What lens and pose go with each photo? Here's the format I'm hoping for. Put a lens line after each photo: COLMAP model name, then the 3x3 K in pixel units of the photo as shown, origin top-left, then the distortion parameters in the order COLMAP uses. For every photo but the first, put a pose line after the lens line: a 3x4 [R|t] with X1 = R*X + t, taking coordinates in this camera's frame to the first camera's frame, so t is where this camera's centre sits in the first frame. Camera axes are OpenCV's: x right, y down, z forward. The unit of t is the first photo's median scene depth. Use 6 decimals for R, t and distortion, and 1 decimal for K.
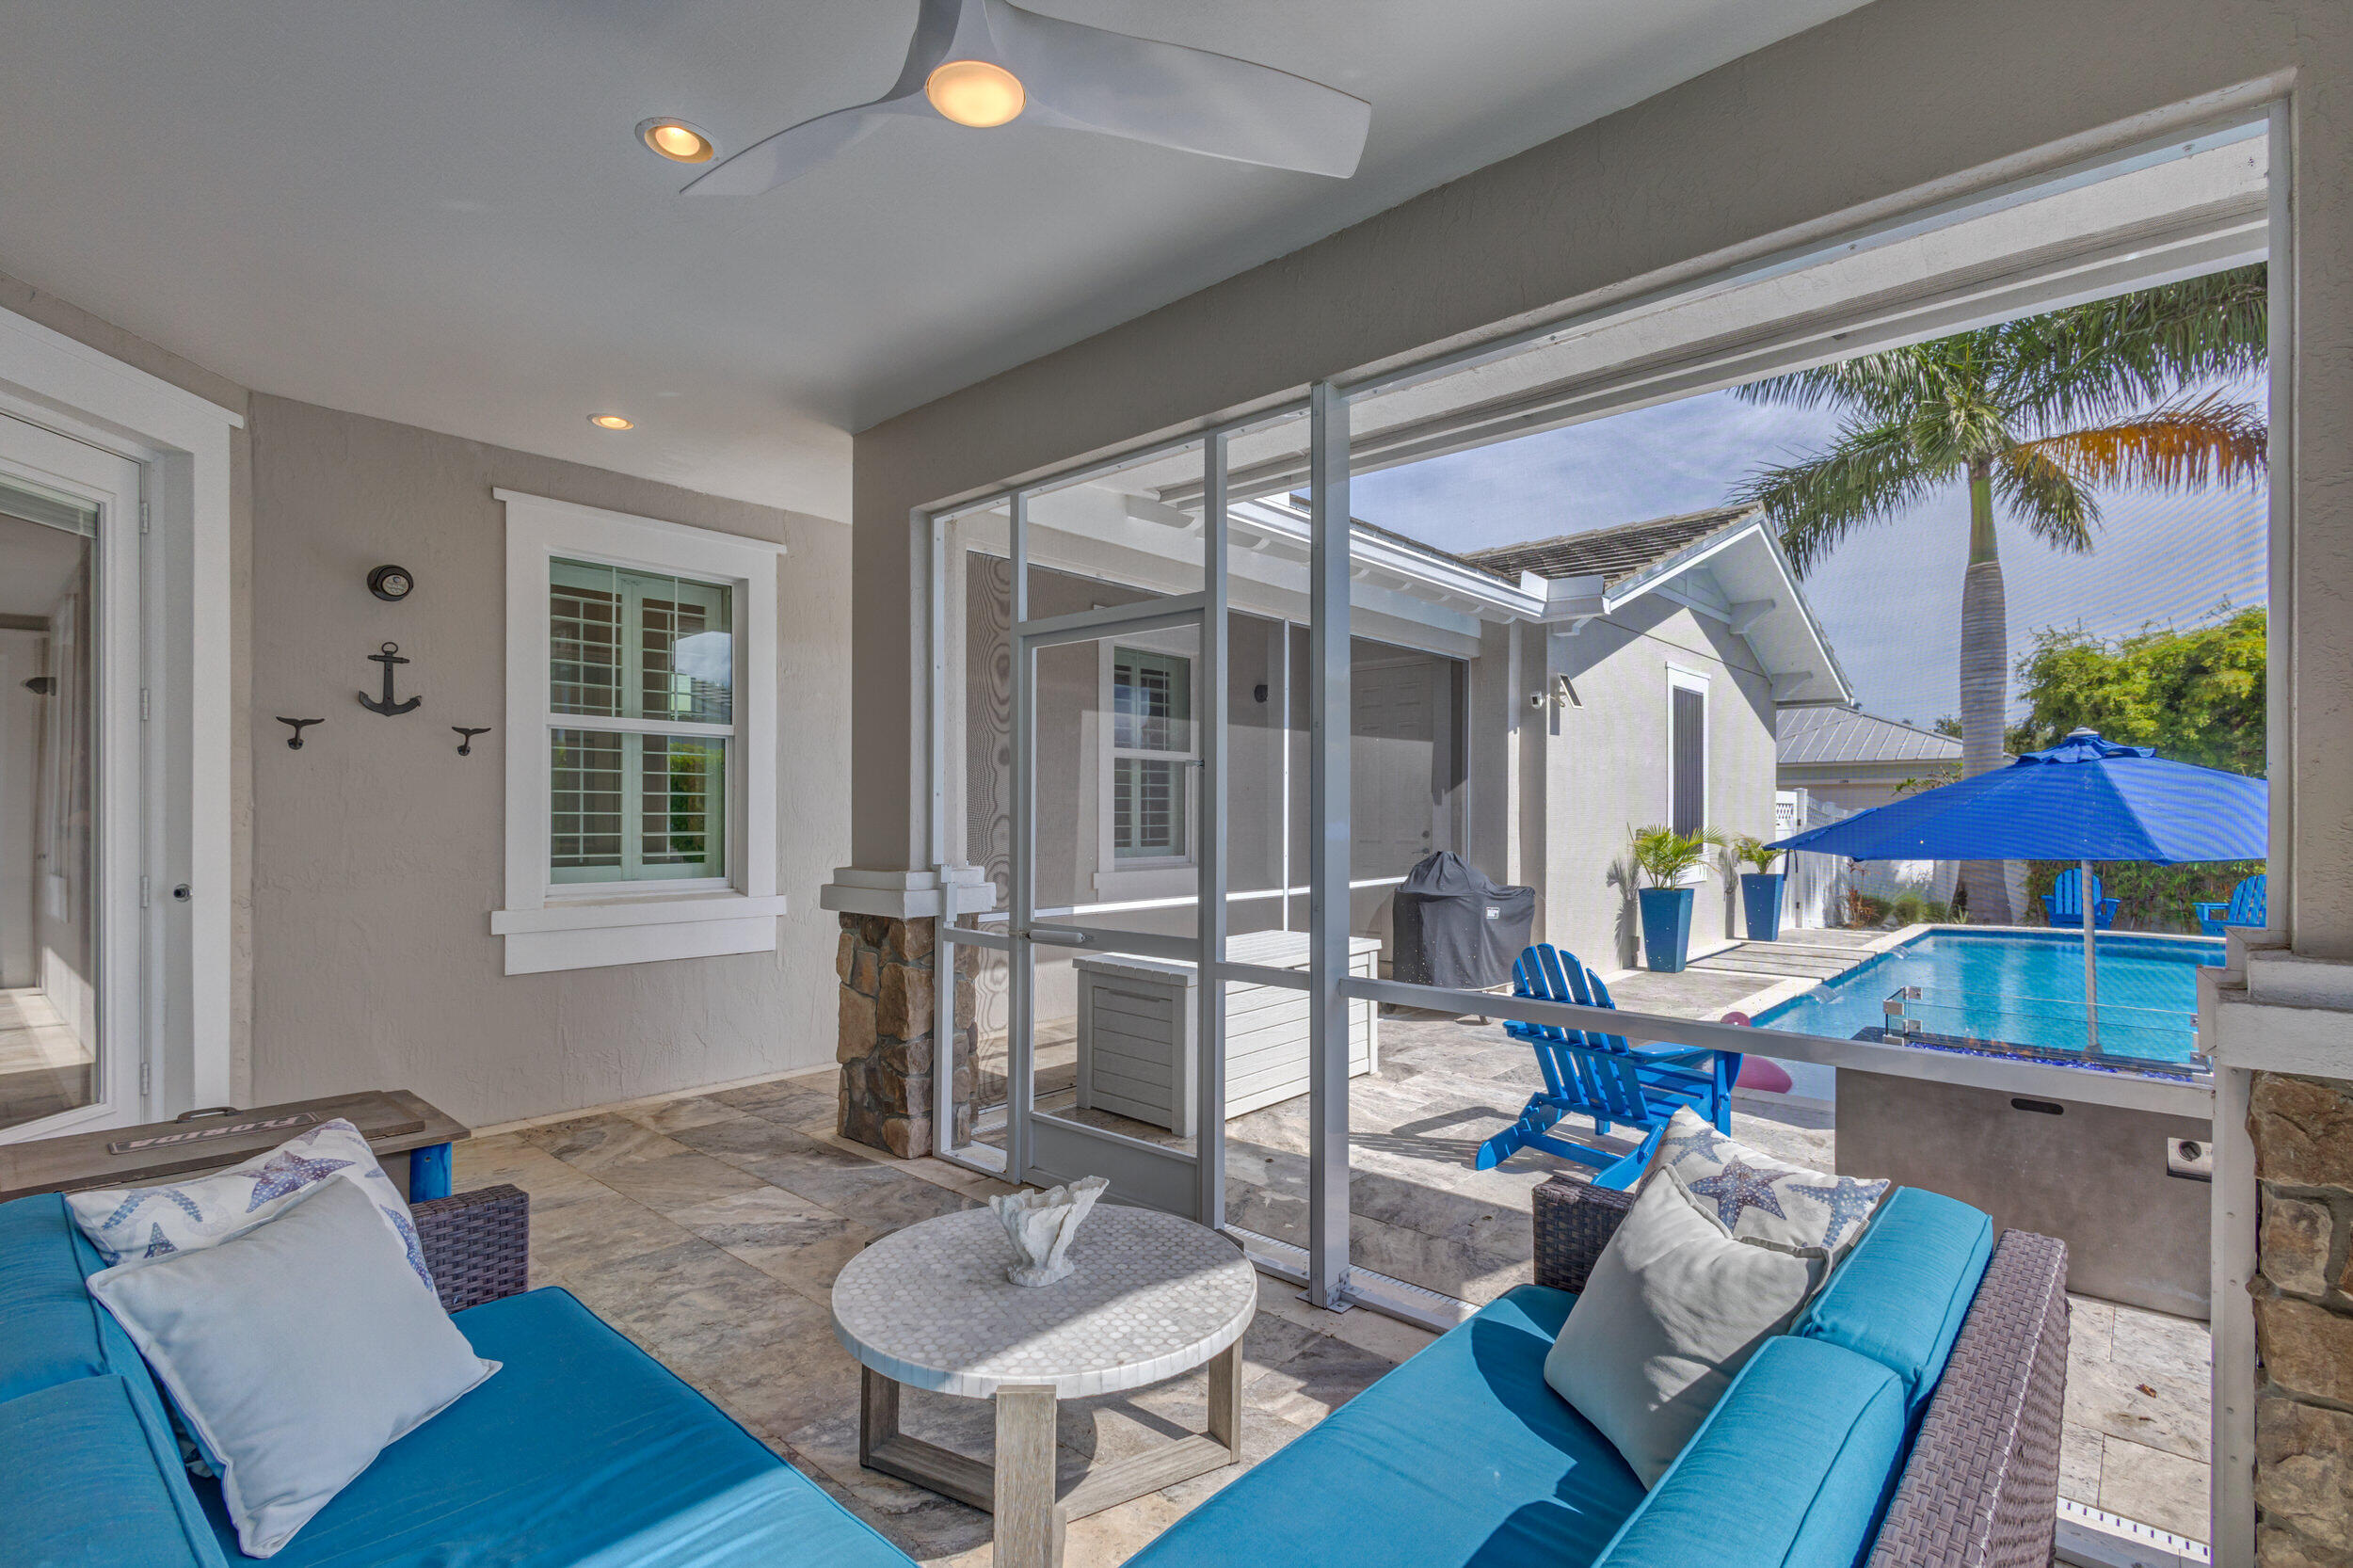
lens RADIAL K [[1097.3, 0, 1173.0], [0, 1097.3, 815.6], [0, 0, 1]] dist [0.000686, 0.000171]
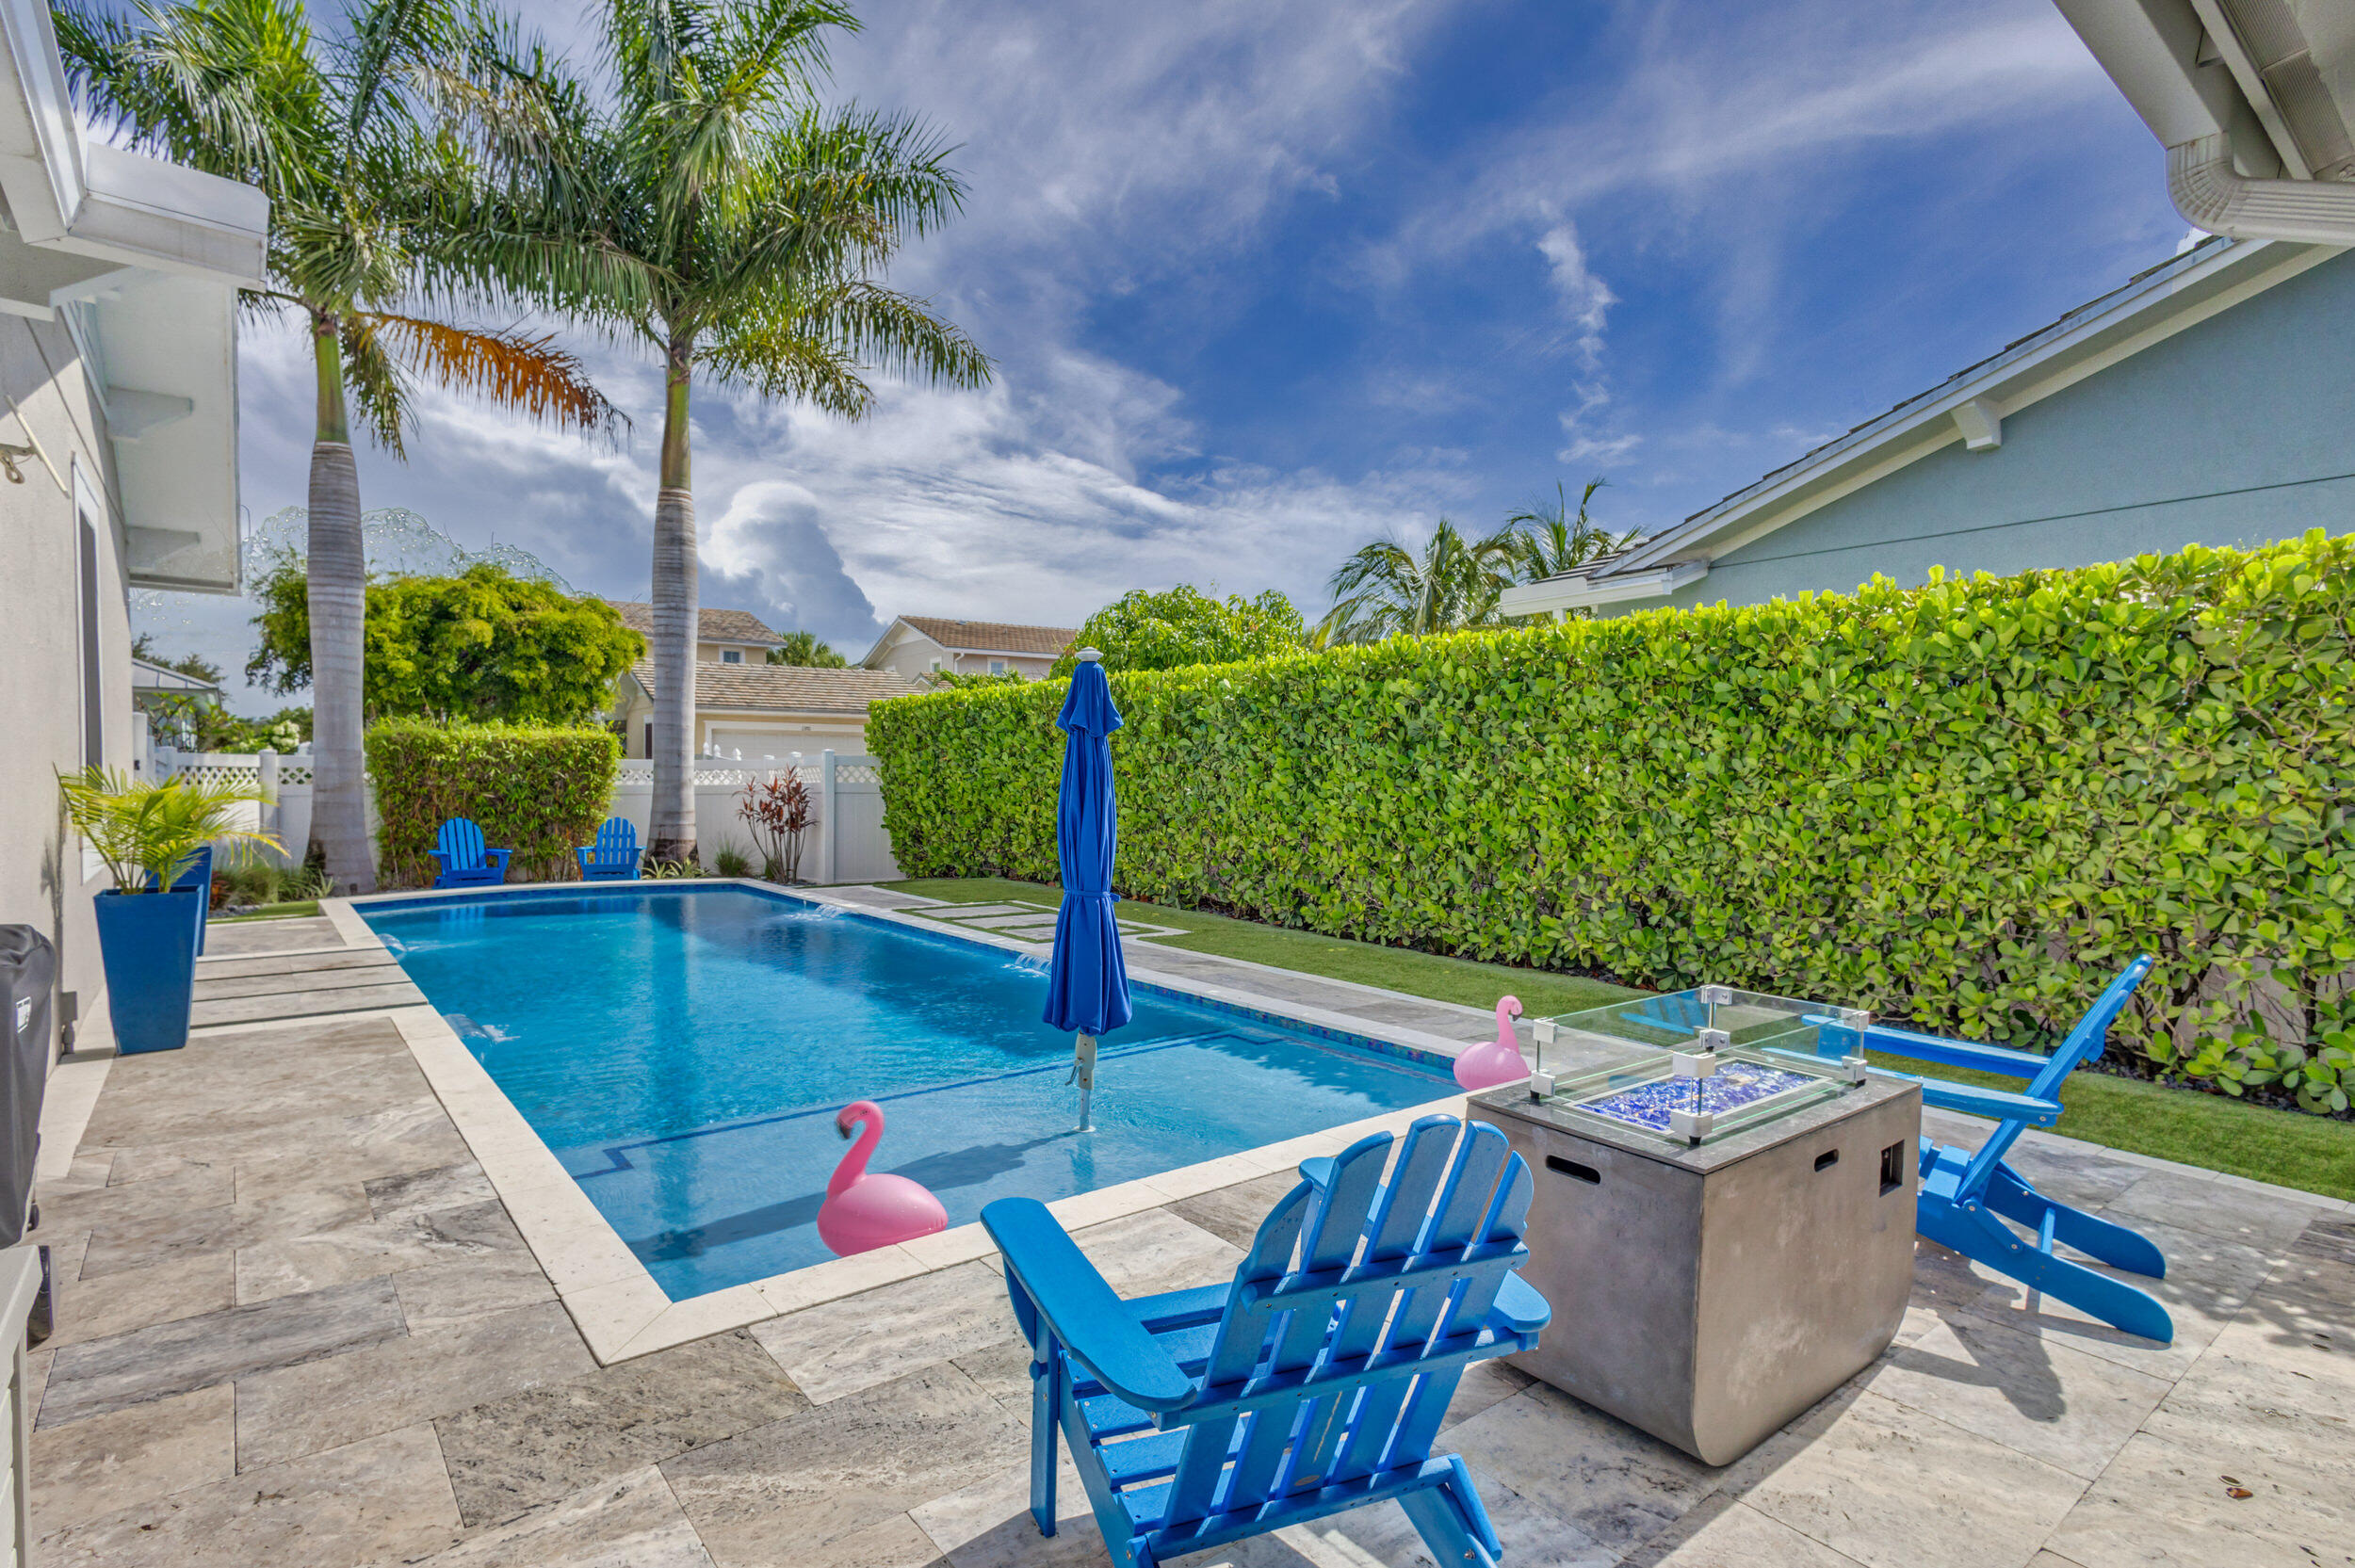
lens RADIAL K [[1152.6, 0, 1135.8], [0, 1152.6, 811.3], [0, 0, 1]] dist [0.000084, 0.000103]
pose [[0.172759, -0.033974, 0.984378, -0.001269], [-0.009754, 0.999297, 0.036201, 0.003671], [-0.984916, -0.015856, 0.172306, 0.315864]]
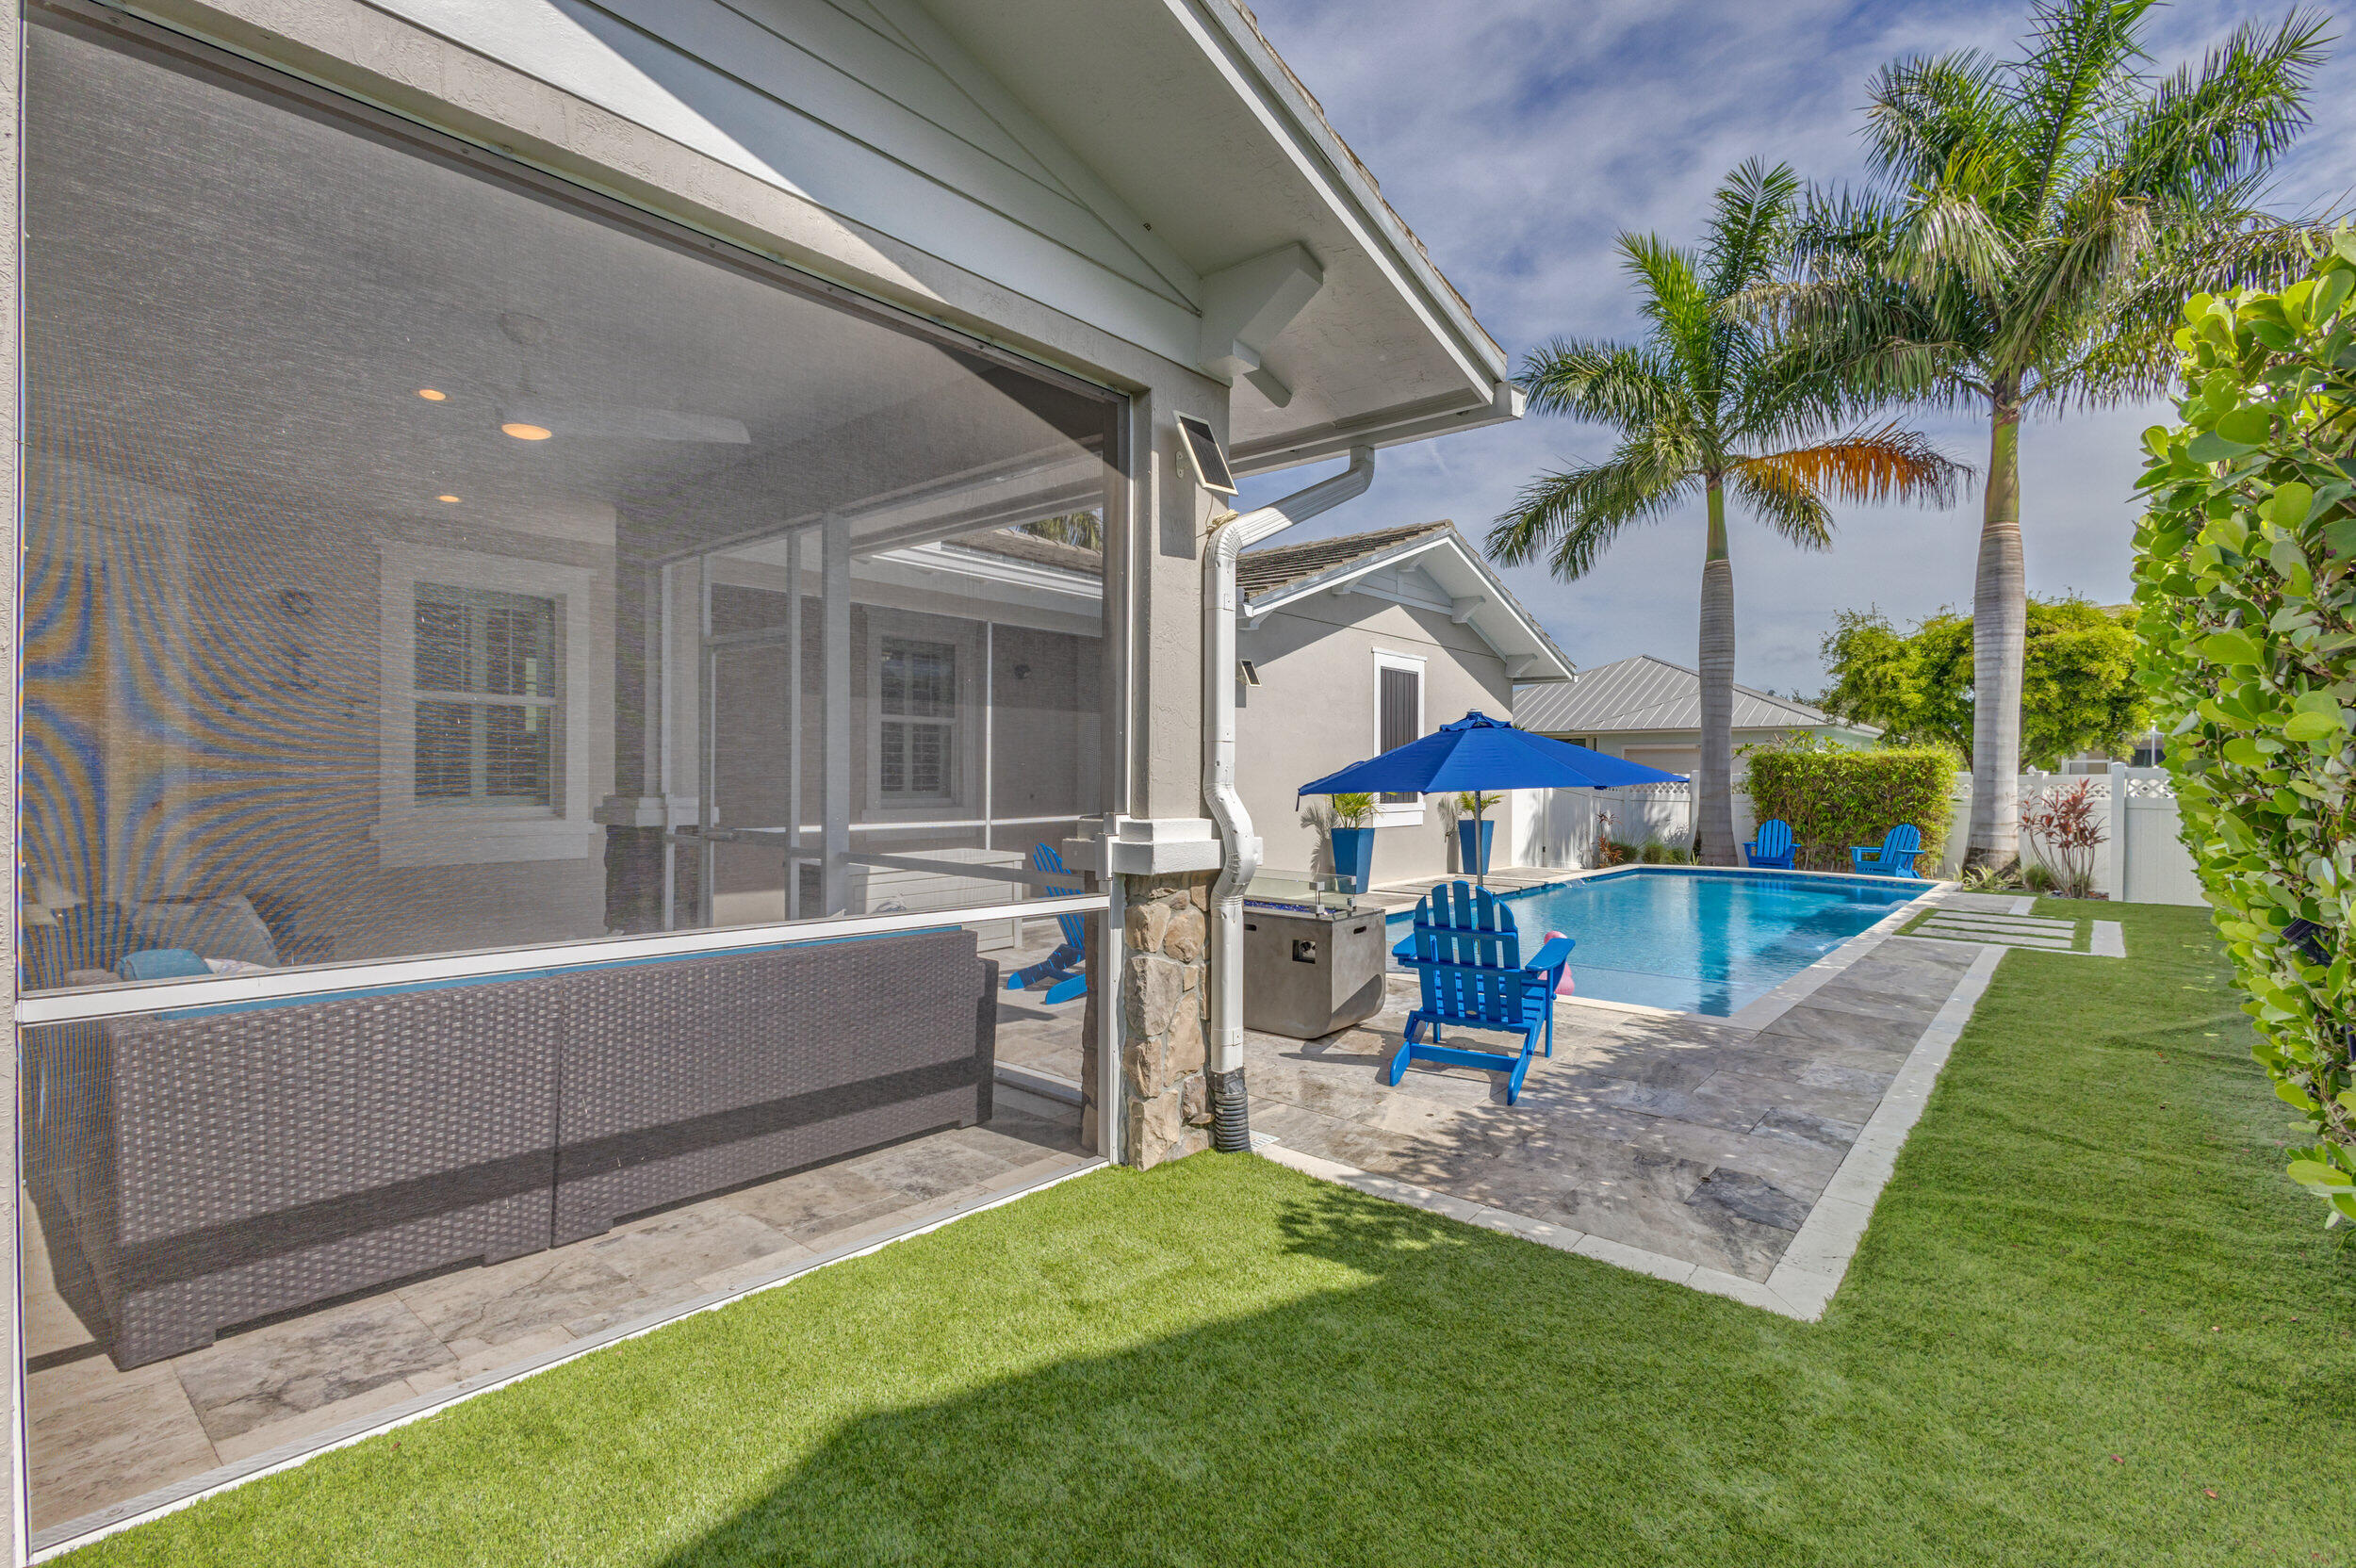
lens RADIAL K [[1084.6, 0, 1178.0], [0, 1084.6, 784.0], [0, 0, 1]] dist [0.000111, -0.000308]
pose [[0.999626, 0.005663, 0.026748, 0.150090], [-0.005858, 0.999957, 0.007199, 0.005471], [-0.026706, -0.007353, 0.999616, -0.172660]]
